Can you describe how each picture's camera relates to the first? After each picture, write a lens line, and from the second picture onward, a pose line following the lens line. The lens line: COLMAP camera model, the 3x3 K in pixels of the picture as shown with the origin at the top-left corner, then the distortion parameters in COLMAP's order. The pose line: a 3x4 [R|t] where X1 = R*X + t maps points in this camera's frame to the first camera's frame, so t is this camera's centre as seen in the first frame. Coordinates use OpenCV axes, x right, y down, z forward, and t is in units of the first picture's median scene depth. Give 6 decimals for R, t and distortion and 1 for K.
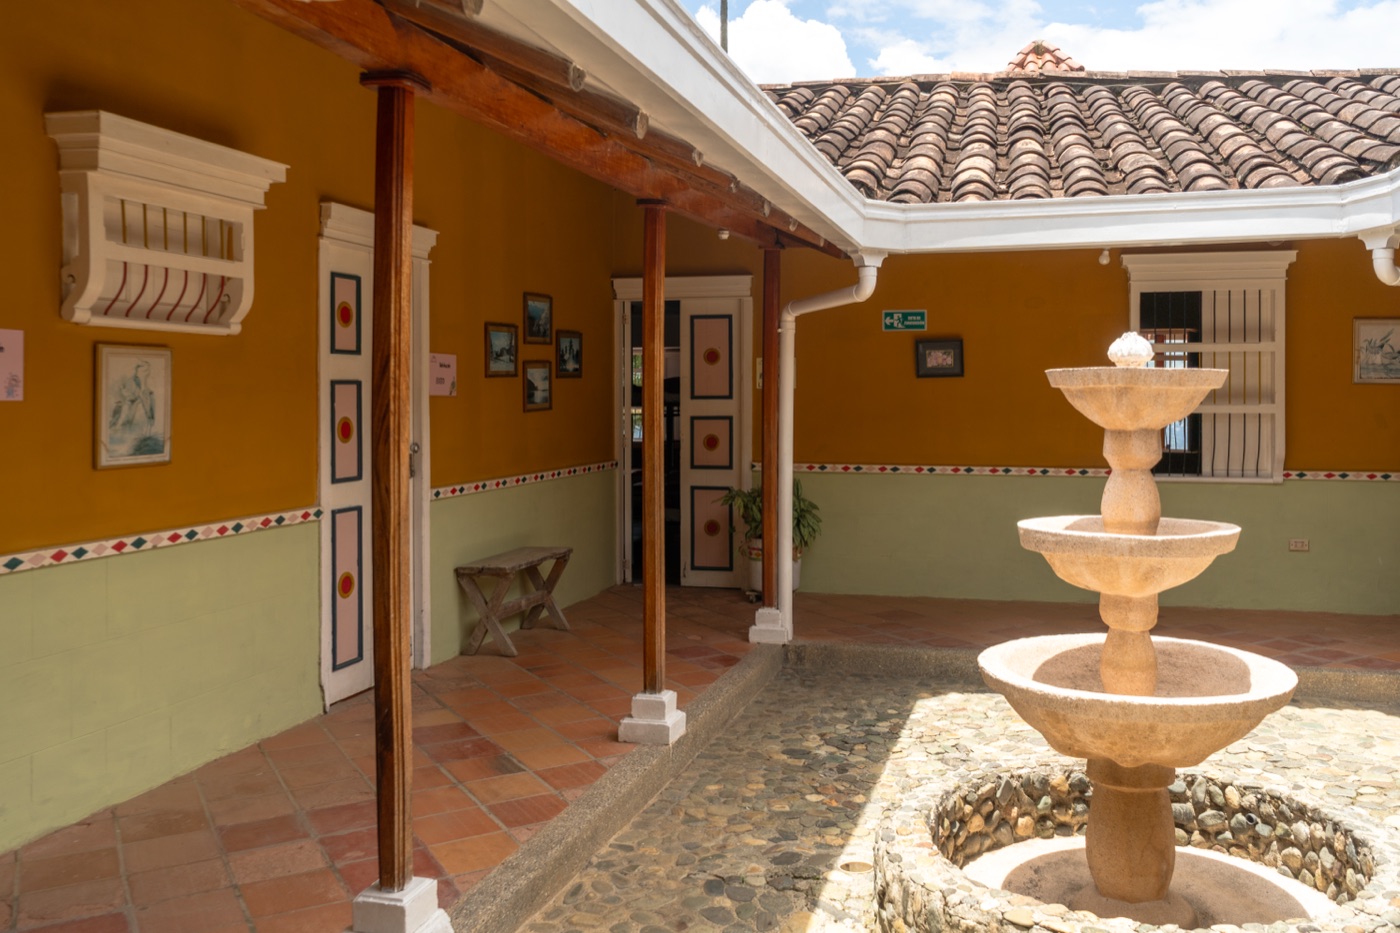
lens RADIAL K [[1135.8, 0, 781.0], [0, 1135.8, 392.9], [0, 0, 1]] dist [-0.002113, -0.000744]
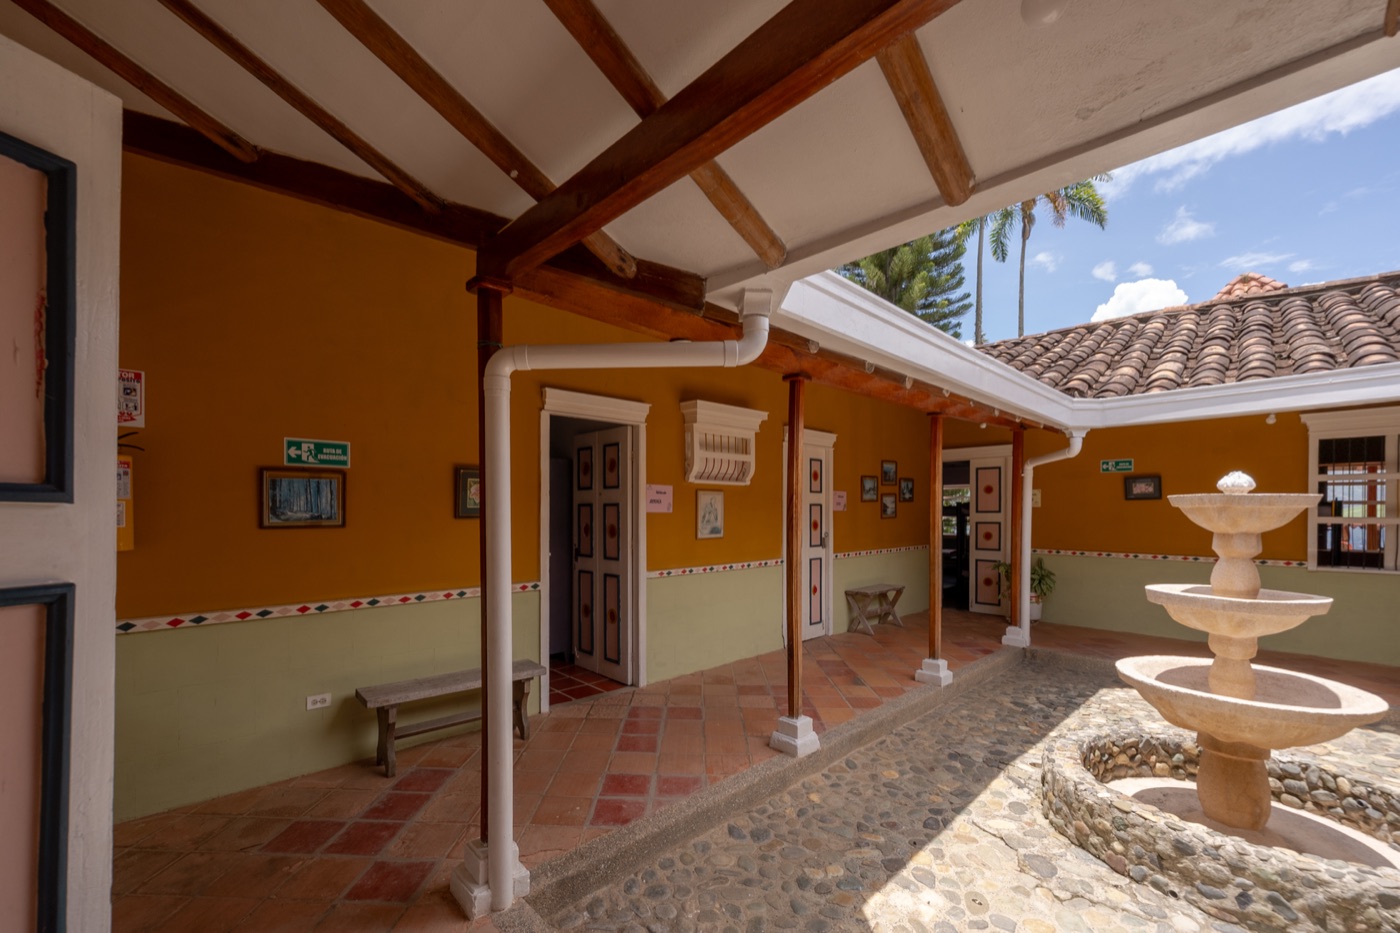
lens RADIAL K [[568.6, 0, 694.0], [0, 568.6, 512.9], [0, 0, 1]] dist [-0.000919, 0.004734]
pose [[0.833645, 0.003985, -0.552287, 0.089914], [-0.000064, 0.999975, 0.007119, -0.001235], [0.552301, -0.005899, 0.833624, -0.068742]]
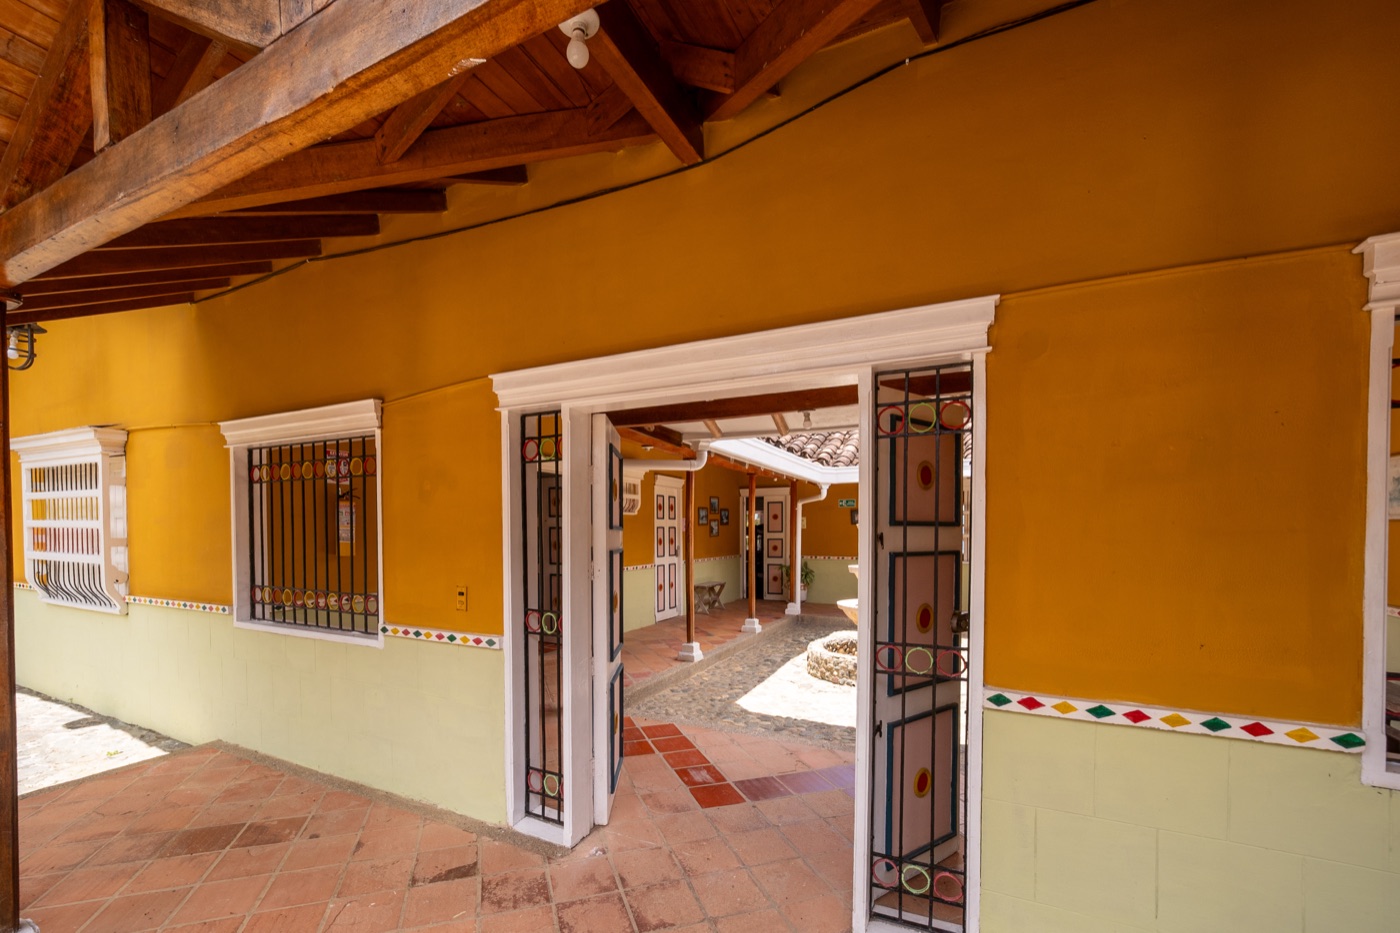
lens RADIAL K [[588.7, 0, 661.2], [0, 588.7, 532.8], [0, 0, 1]] dist [-0.001598, -0.000109]
pose [[0.961722, 0.000870, -0.274027, 0.113858], [0.001063, 0.999976, 0.006903, -0.006803], [0.274027, -0.006930, 0.961697, -0.794725]]
